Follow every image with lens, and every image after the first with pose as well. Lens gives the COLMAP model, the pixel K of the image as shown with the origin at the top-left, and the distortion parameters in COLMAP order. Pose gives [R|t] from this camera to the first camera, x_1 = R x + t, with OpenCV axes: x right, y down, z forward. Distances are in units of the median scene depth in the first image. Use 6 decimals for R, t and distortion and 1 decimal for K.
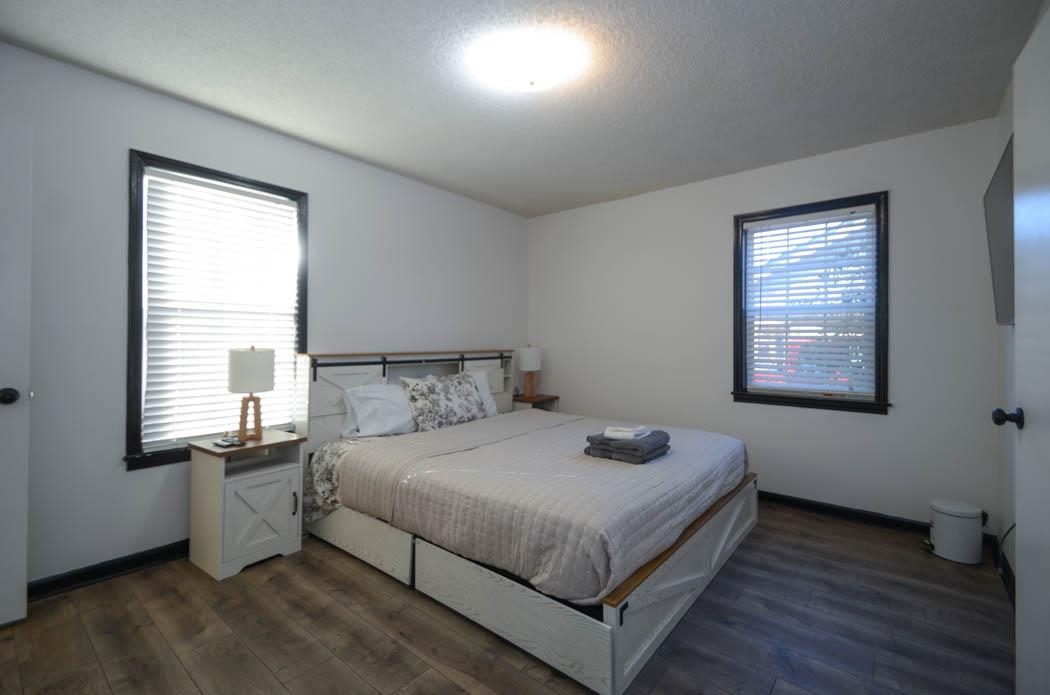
lens RADIAL K [[455.8, 0, 525.5], [0, 455.8, 344.7], [0, 0, 1]] dist [0.002705, -0.006702]
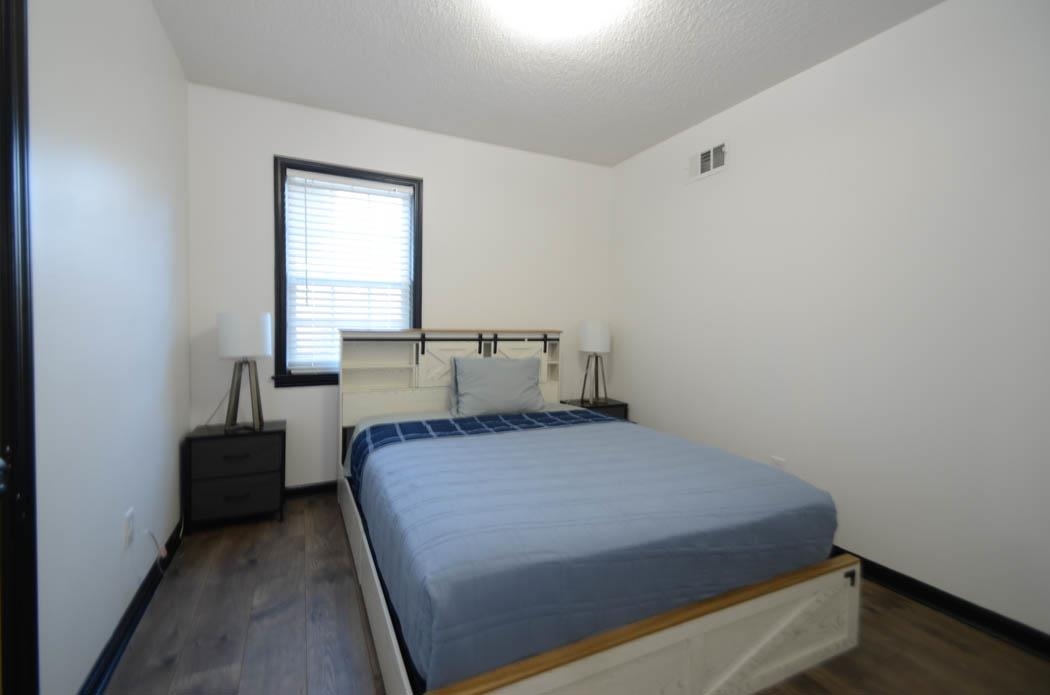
lens RADIAL K [[455.8, 0, 520.5], [0, 455.8, 341.4], [0, 0, 1]] dist [0.002705, -0.006702]
pose [[0.906444, 0.051347, -0.419193, 0.405640], [-0.031360, 0.998025, 0.054438, -0.019804], [0.421160, -0.036199, 0.906263, 0.367815]]
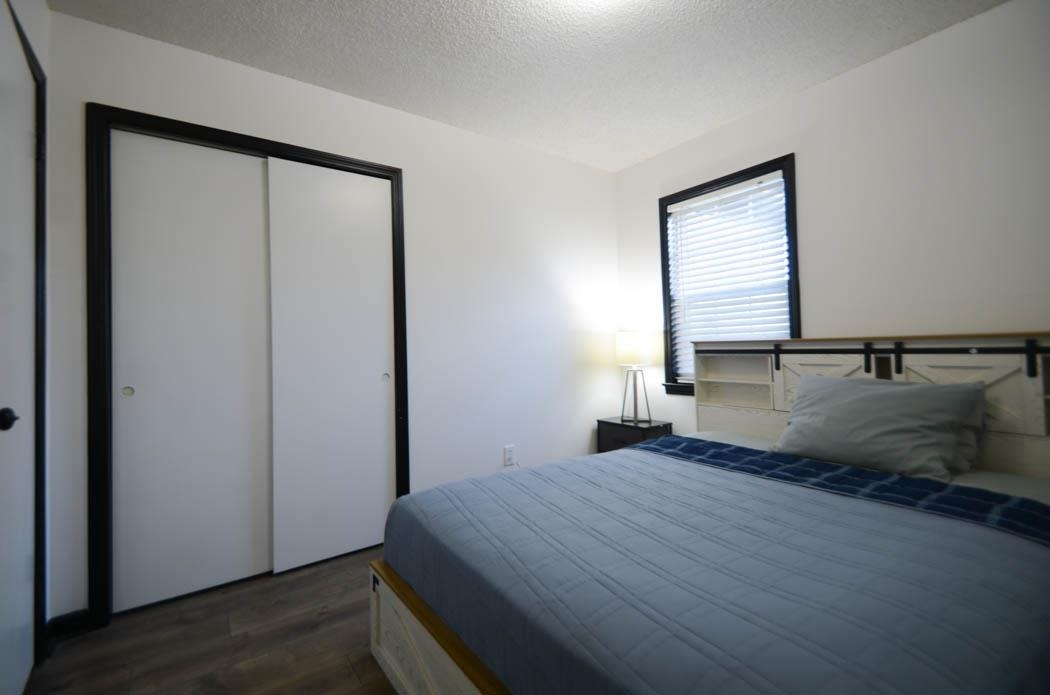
lens RADIAL K [[455.8, 0, 522.9], [0, 455.8, 342.2], [0, 0, 1]] dist [0.002705, -0.006702]
pose [[-0.270761, 0.020414, -0.962430, 0.768396], [0.042373, 0.999059, 0.009270, -0.003752], [0.961714, -0.038271, -0.271371, 1.097354]]
